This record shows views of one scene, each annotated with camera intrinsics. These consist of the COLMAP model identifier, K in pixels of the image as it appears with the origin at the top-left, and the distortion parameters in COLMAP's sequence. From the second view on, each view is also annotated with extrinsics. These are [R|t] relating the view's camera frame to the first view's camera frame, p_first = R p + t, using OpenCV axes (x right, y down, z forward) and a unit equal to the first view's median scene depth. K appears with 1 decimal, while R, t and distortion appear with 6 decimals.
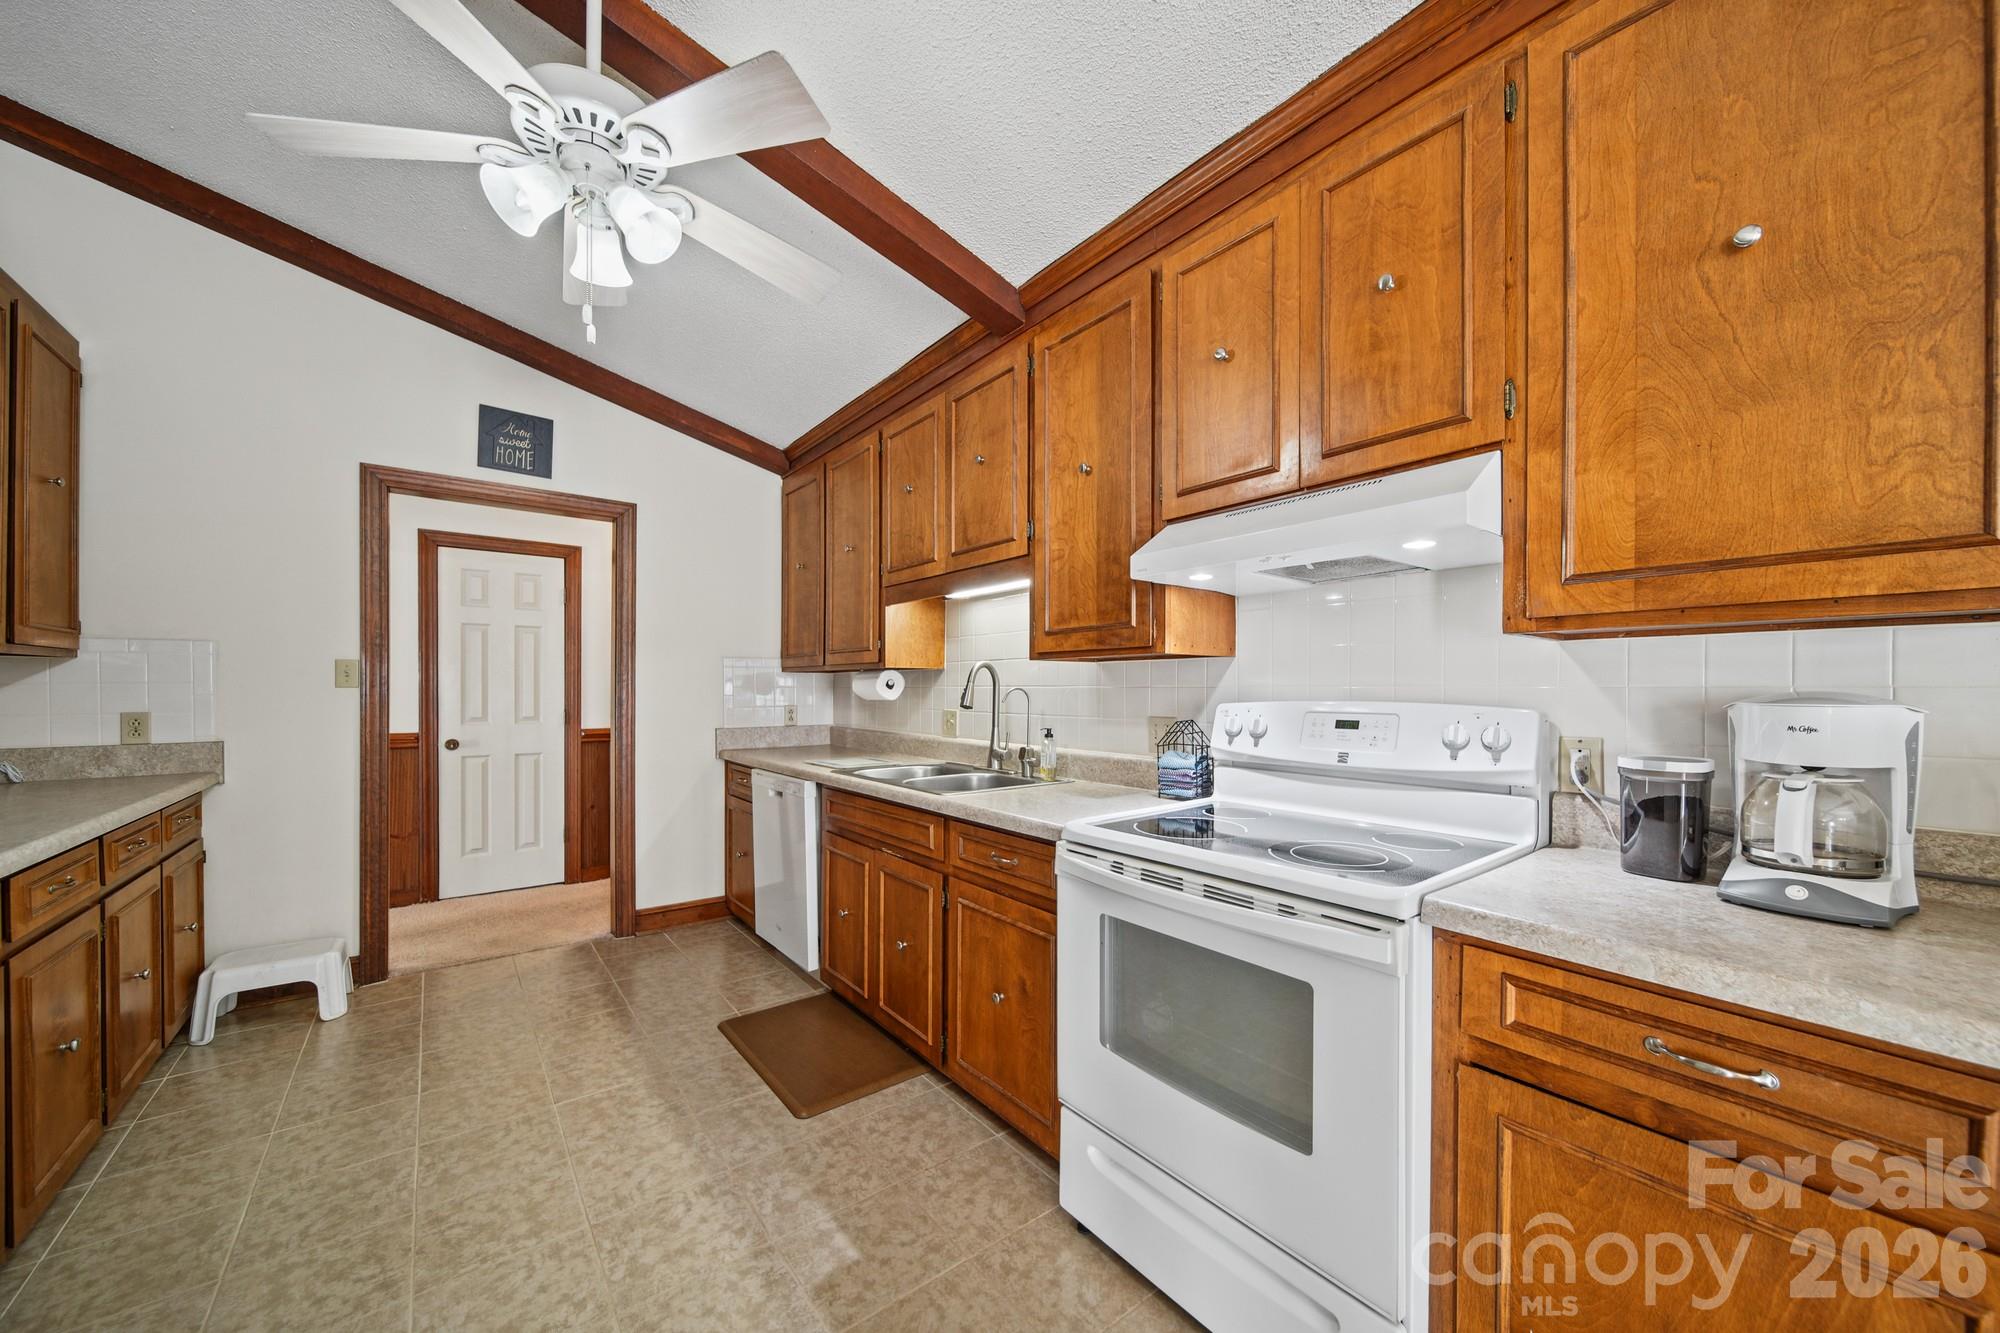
lens RADIAL K [[717.9, 0, 1045.3], [0, 717.9, 693.7], [0, 0, 1]] dist [0.001167, -0.001372]
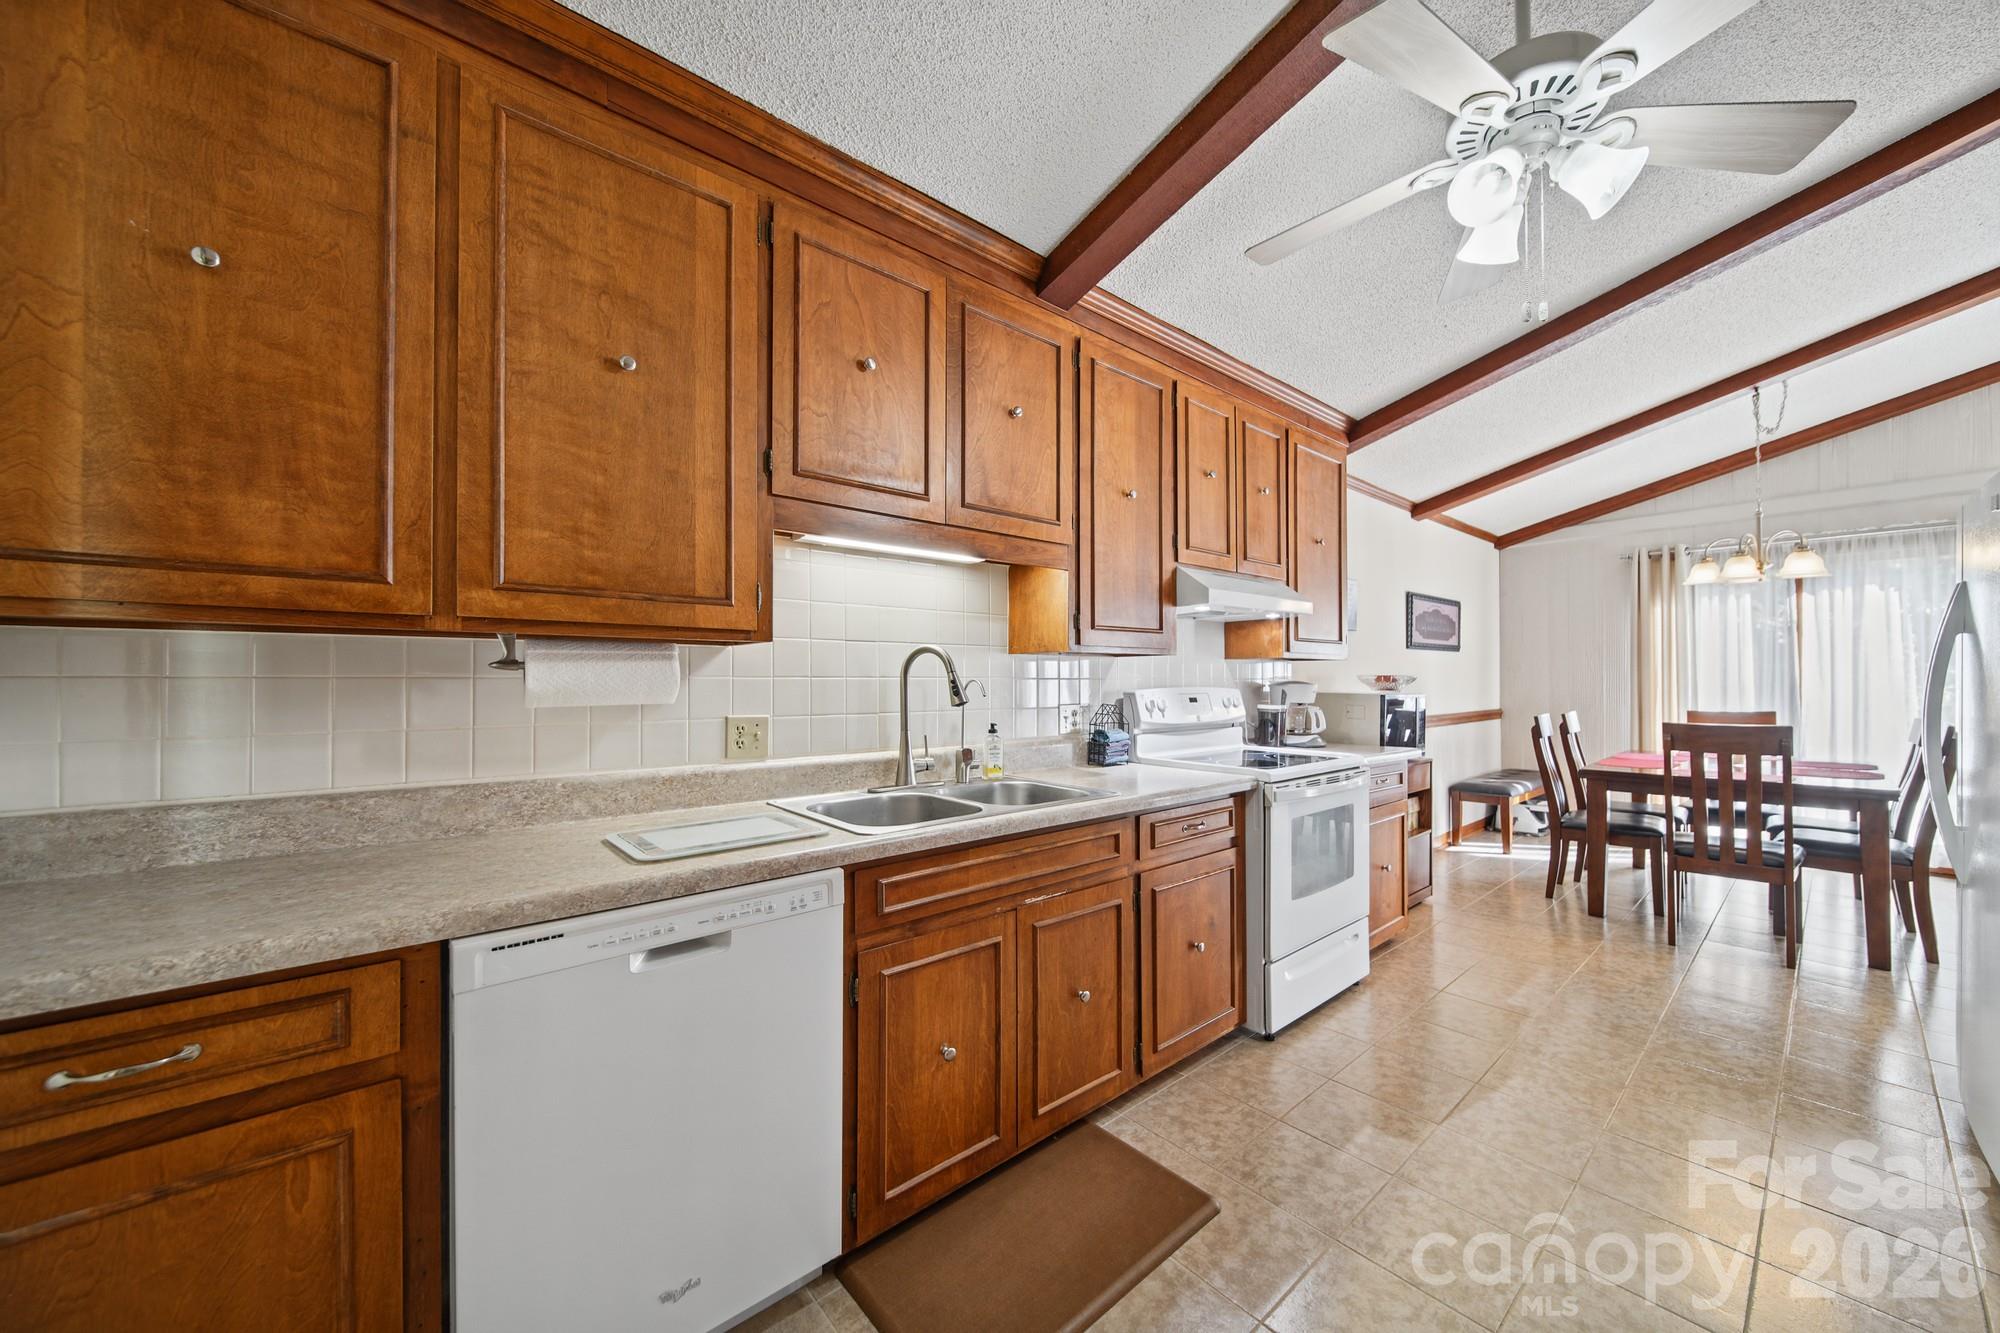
lens RADIAL K [[717.9, 0, 1009.0], [0, 717.9, 676.8], [0, 0, 1]] dist [0.001167, -0.001372]
pose [[-0.010341, 0.006889, 0.999923, -1.216646], [0.008688, 0.999939, -0.006799, -0.005645], [-0.999909, 0.008617, -0.010400, 1.307828]]
